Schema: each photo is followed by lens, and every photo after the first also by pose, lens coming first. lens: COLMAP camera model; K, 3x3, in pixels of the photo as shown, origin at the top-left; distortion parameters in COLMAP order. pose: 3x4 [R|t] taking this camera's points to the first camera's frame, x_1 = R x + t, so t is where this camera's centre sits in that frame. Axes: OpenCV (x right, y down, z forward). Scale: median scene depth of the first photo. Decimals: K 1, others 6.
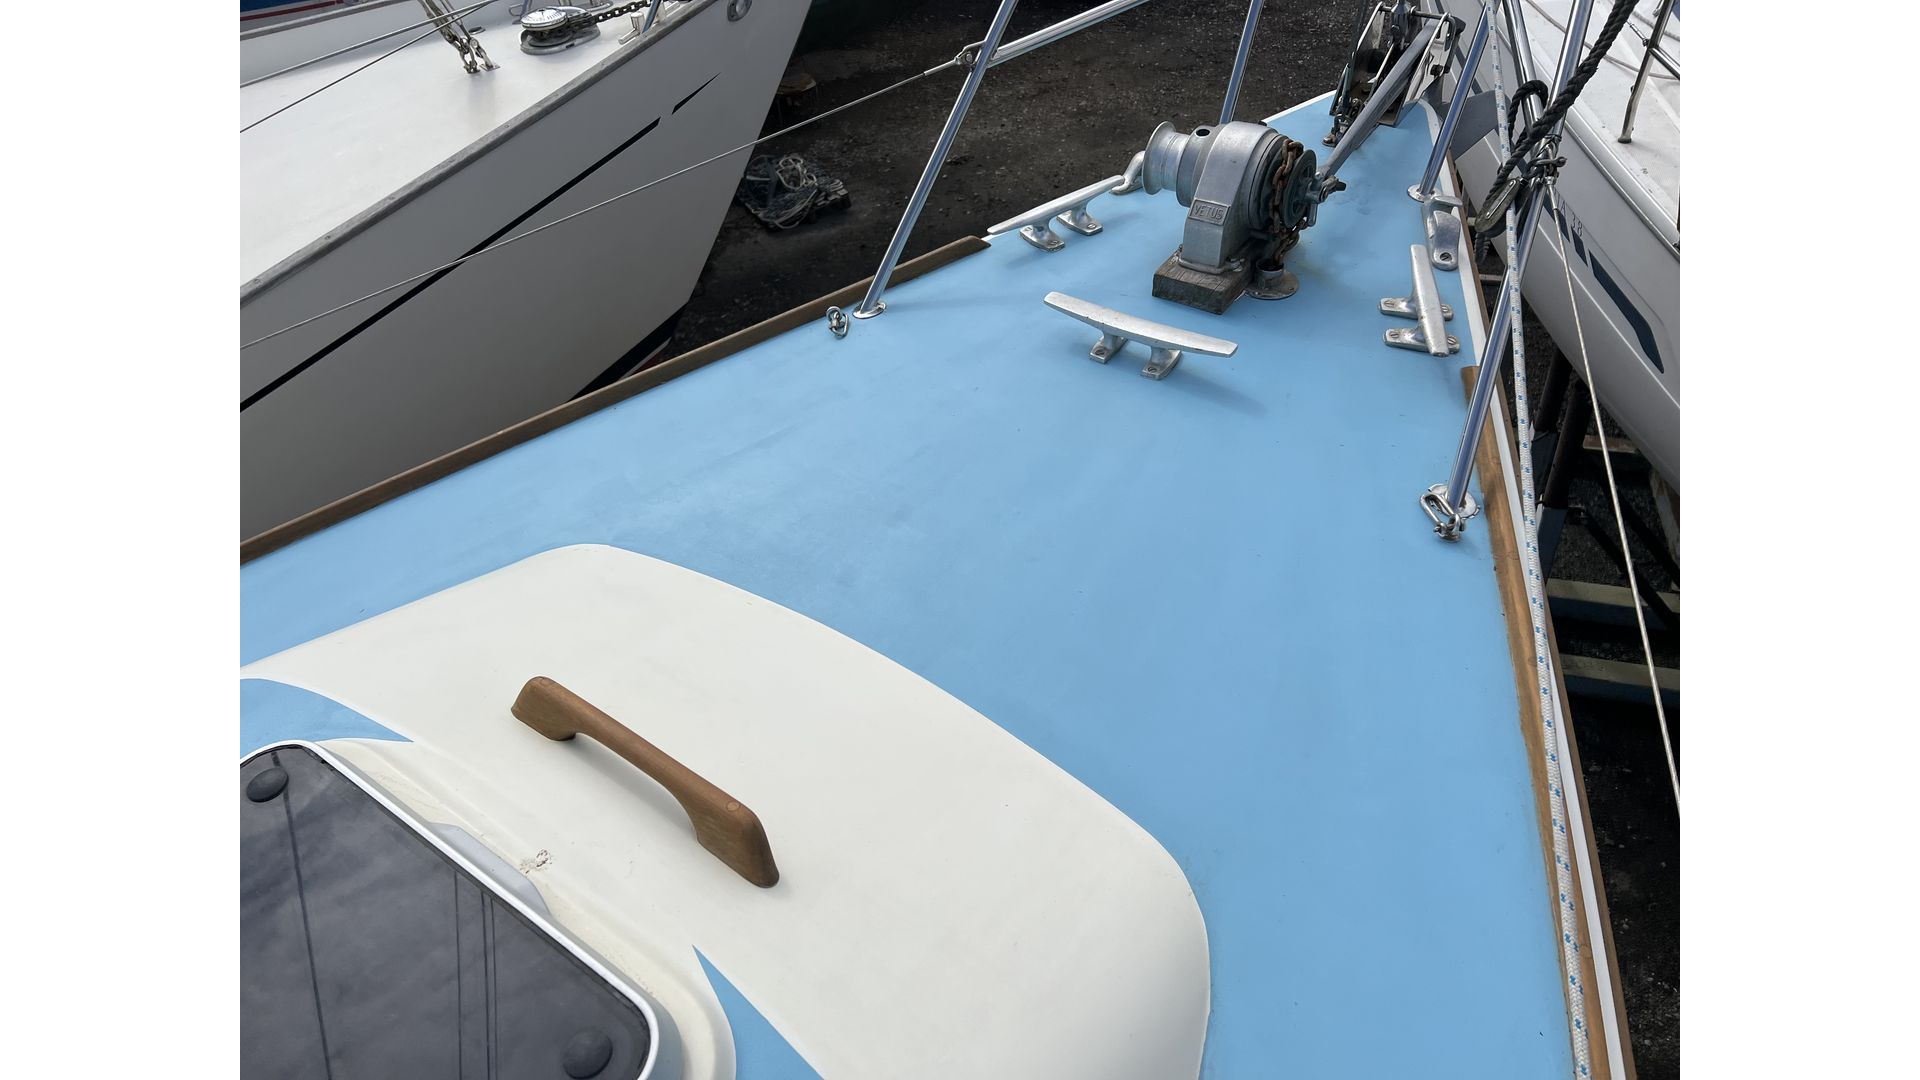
lens RADIAL K [[1097.1, 0, 968.8], [0, 1097.1, 543.2], [0, 0, 1]] dist [0.036674, -0.027107]
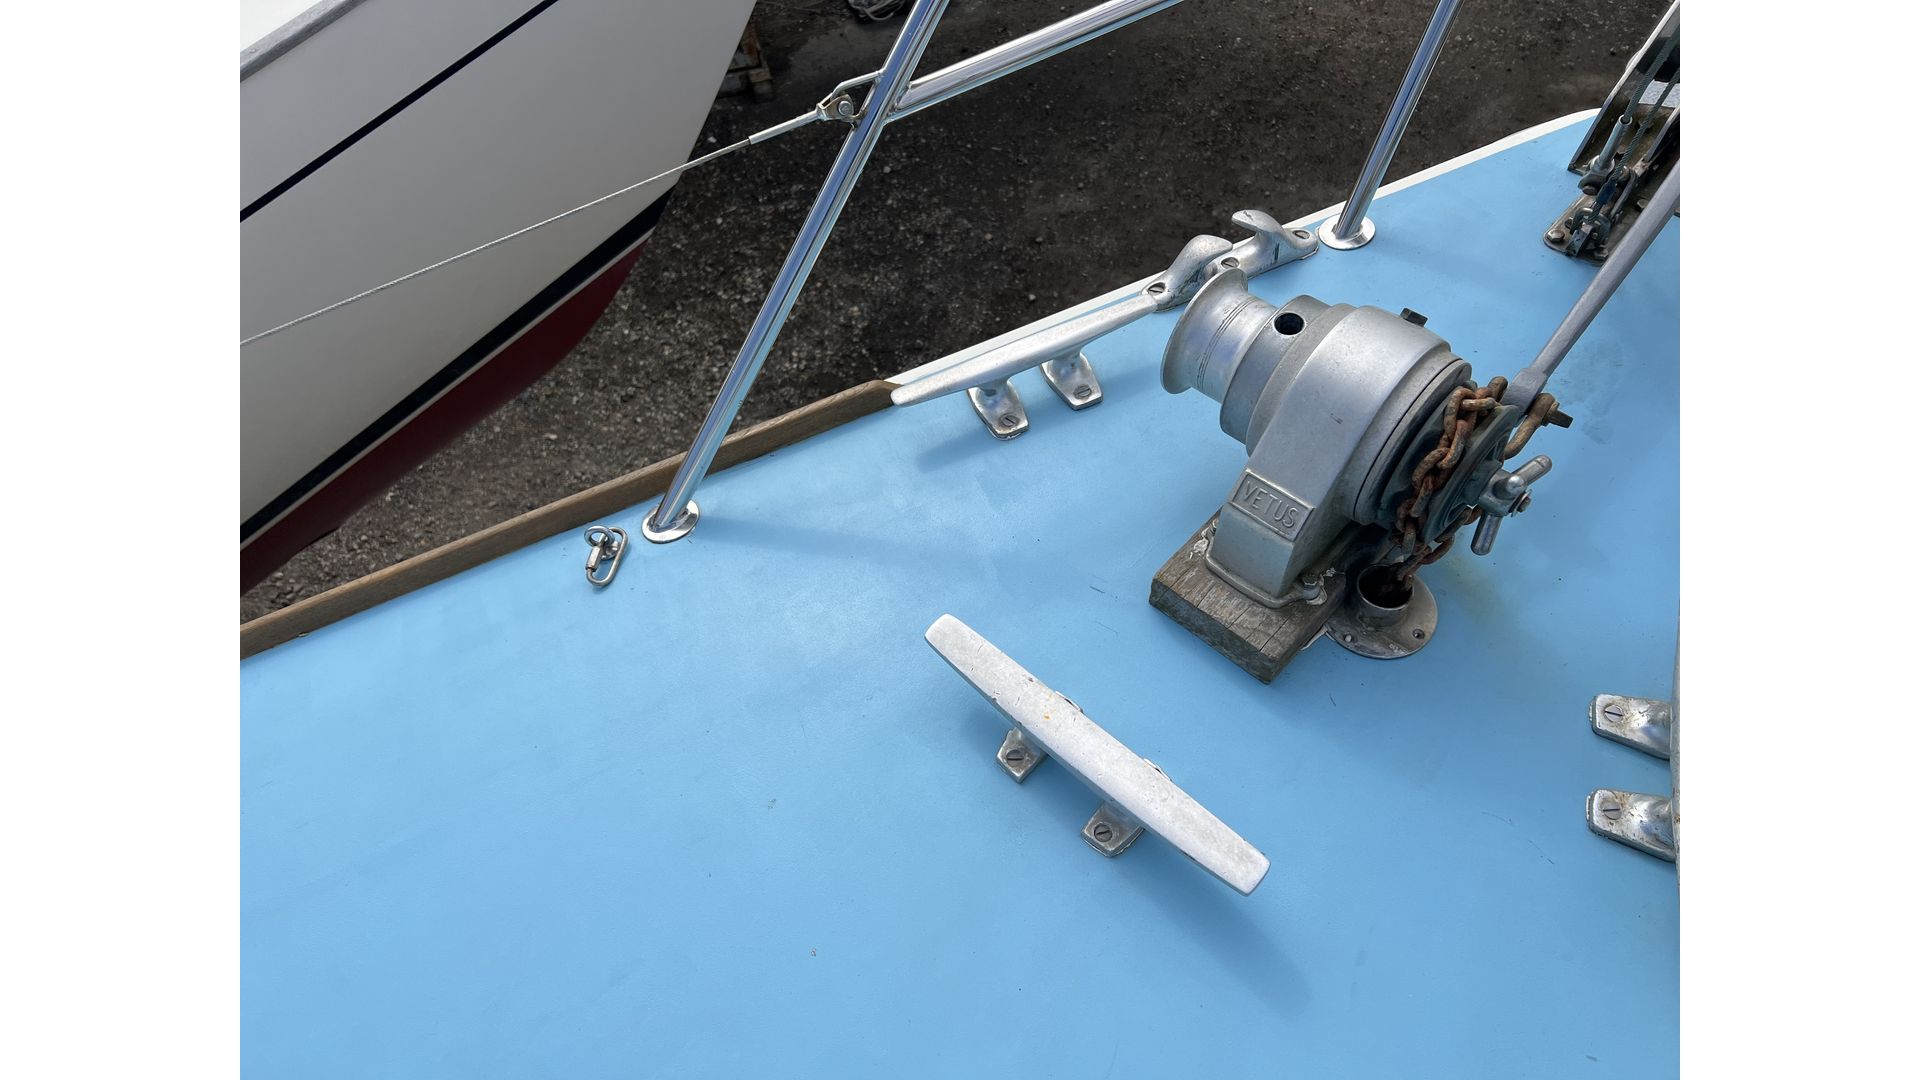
lens RADIAL K [[1097.1, 0, 959.7], [0, 1097.1, 552.5], [0, 0, 1]] dist [0.036674, -0.027107]
pose [[0.988486, 0.120032, -0.092133, 0.115952], [-0.098652, 0.972907, 0.209093, -0.335885], [0.114735, -0.197597, 0.973546, 0.453590]]
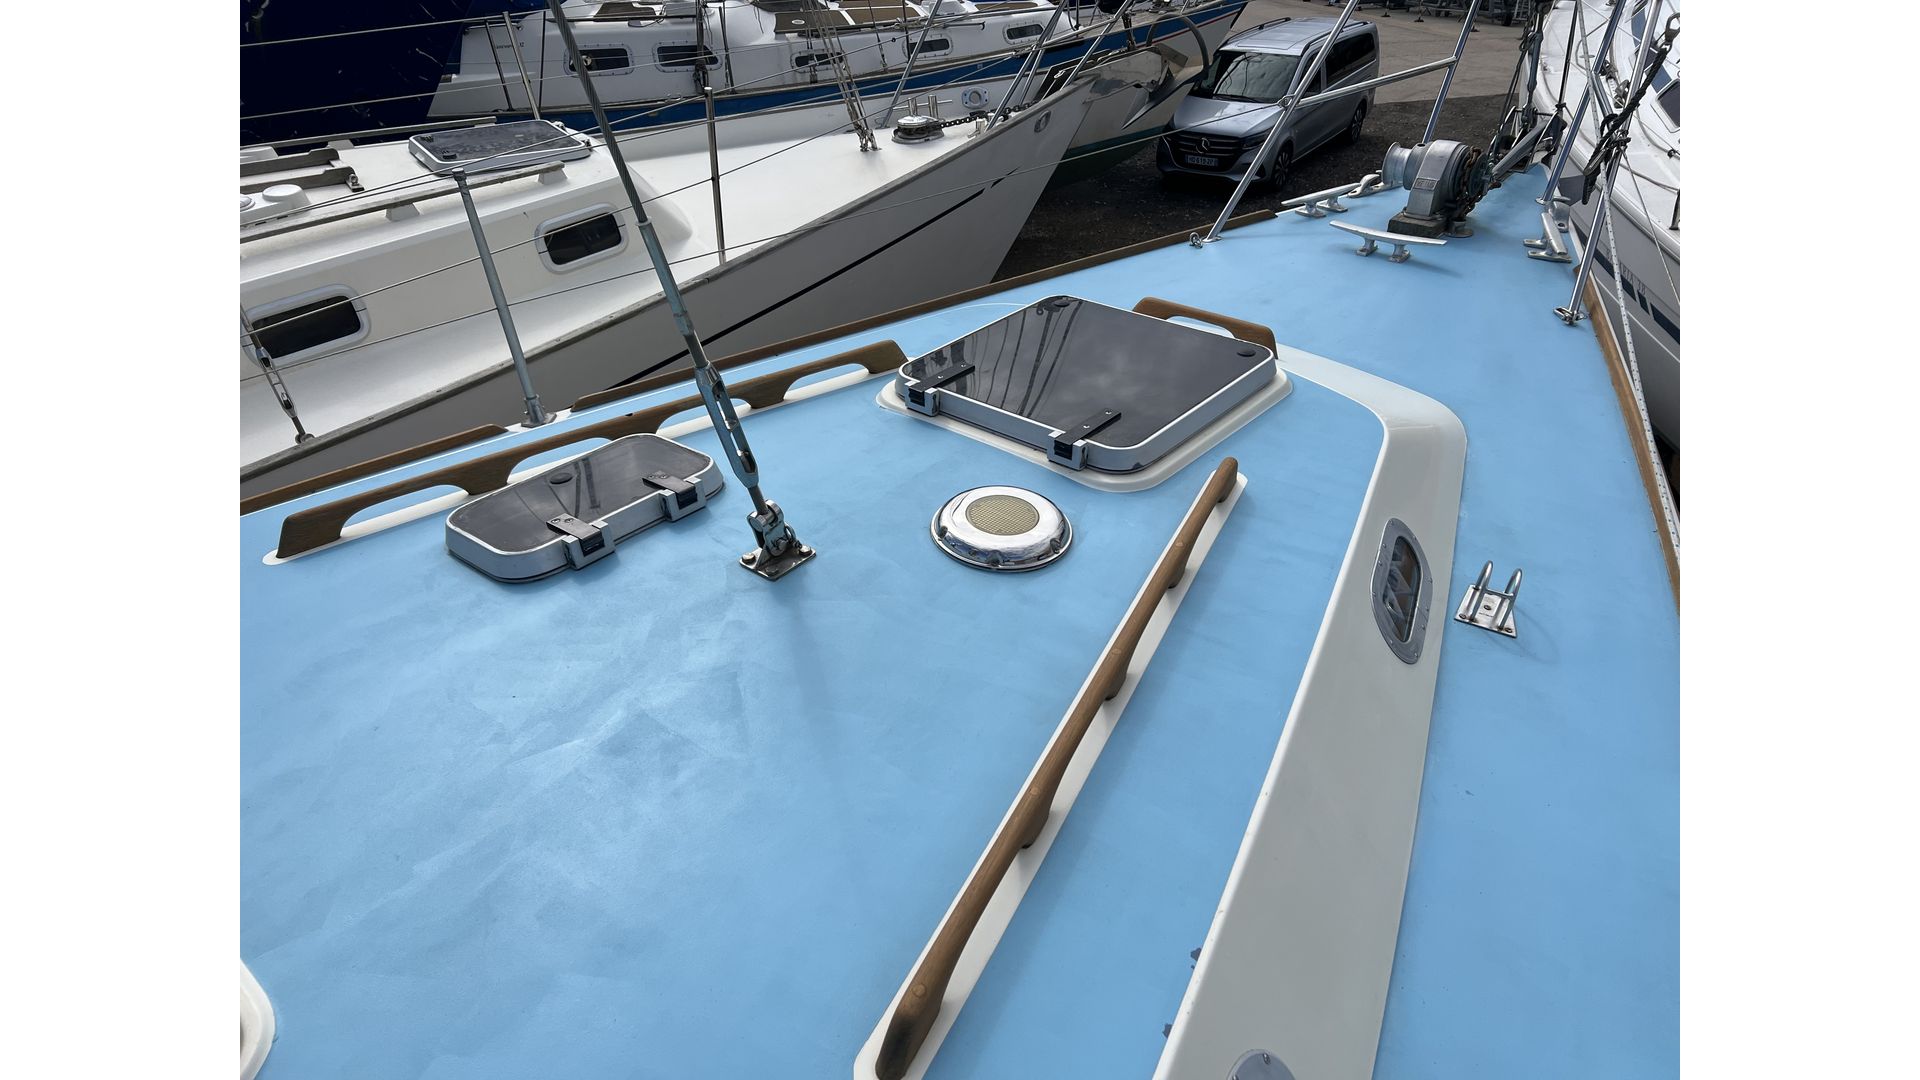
lens RADIAL K [[1097.1, 0, 978.3], [0, 1097.1, 539.4], [0, 0, 1]] dist [0.036674, -0.027107]
pose [[0.995591, 0.079499, -0.049785, -0.331015], [-0.086924, 0.981408, -0.171120, 0.570216], [0.035255, 0.174693, 0.983992, -0.613219]]
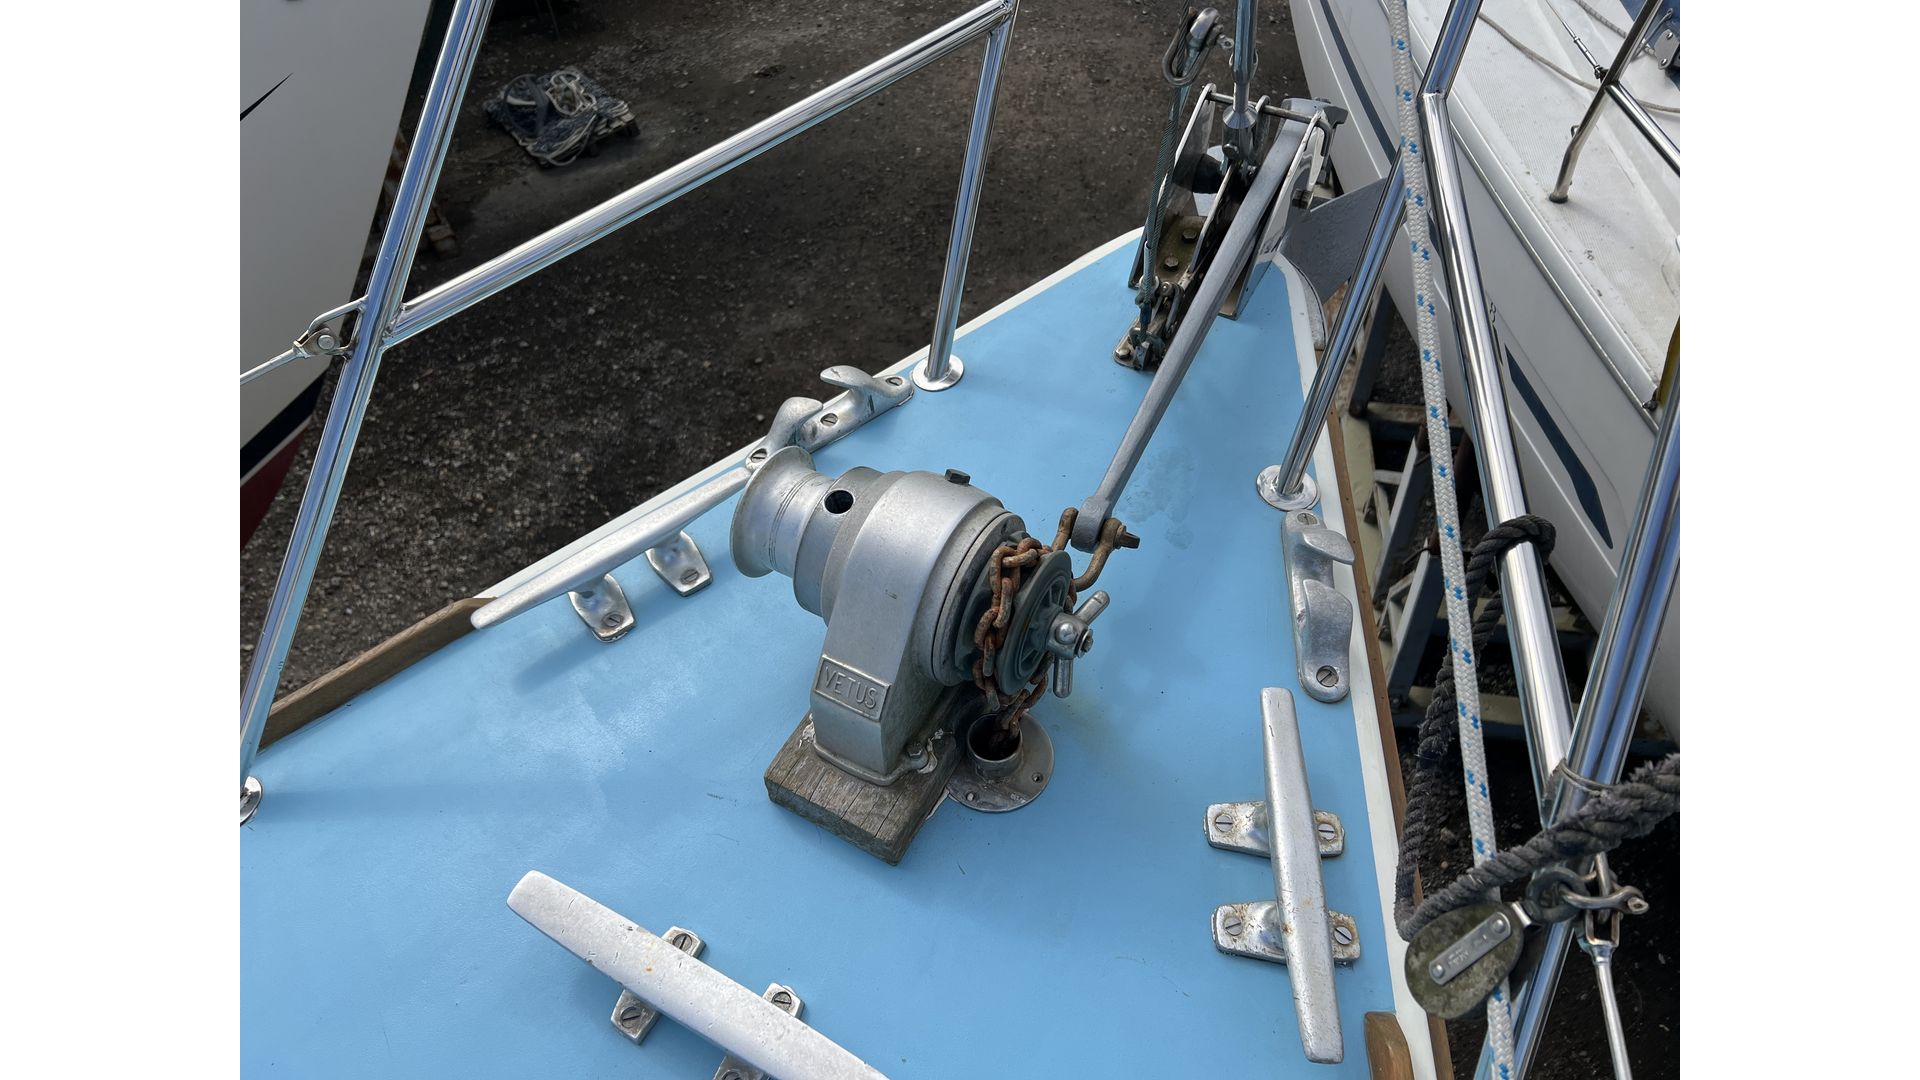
lens RADIAL K [[1097.1, 0, 963.0], [0, 1097.1, 548.9], [0, 0, 1]] dist [0.036674, -0.027107]
pose [[0.993839, -0.059229, 0.093679, 0.204478], [0.048081, 0.991958, 0.117079, -0.376439], [-0.099860, -0.111853, 0.988695, 0.483123]]
